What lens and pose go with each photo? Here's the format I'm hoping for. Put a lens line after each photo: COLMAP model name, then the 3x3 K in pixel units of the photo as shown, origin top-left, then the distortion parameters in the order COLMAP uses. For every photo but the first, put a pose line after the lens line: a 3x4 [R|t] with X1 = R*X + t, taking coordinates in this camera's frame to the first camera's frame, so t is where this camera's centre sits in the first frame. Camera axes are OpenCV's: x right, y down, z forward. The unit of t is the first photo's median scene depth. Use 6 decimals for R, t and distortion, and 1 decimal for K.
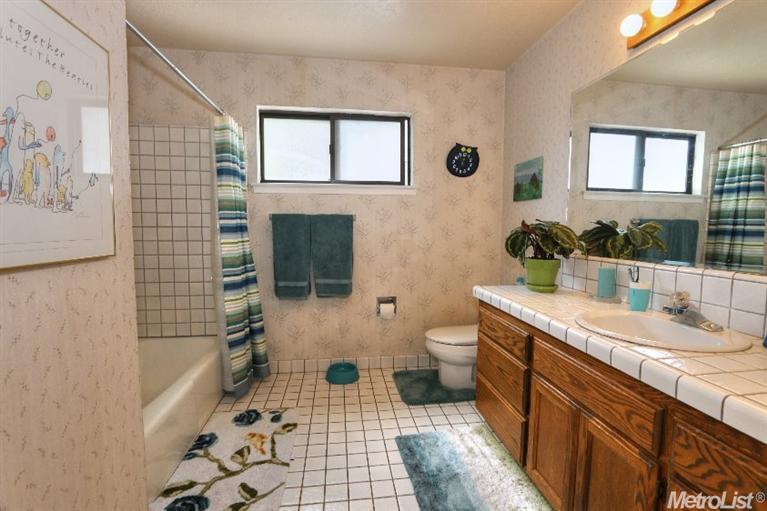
lens RADIAL K [[352.9, 0, 383.6], [0, 352.9, 250.4], [0, 0, 1]] dist [-0.018128, 0.001855]
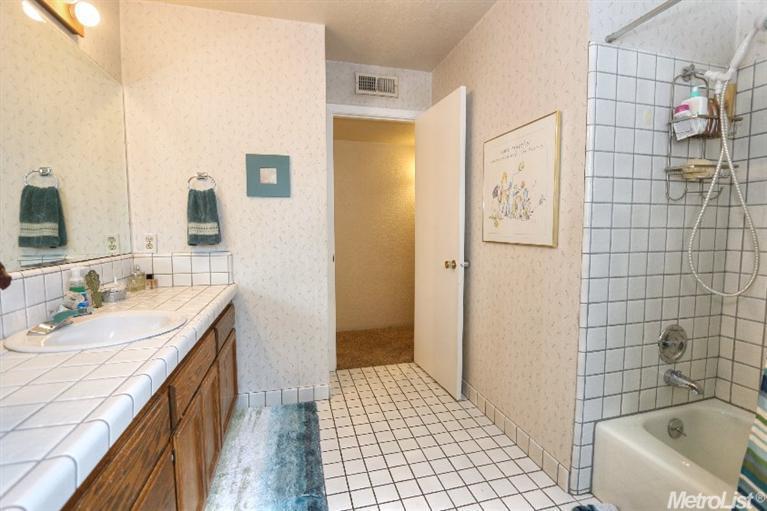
lens RADIAL K [[352.9, 0, 383.6], [0, 352.9, 250.4], [0, 0, 1]] dist [-0.018128, 0.001855]
pose [[-0.991290, -0.003255, -0.131656, 0.194615], [-0.019803, 0.992012, 0.124577, -0.184965], [0.130199, 0.126099, -0.983436, 3.101568]]
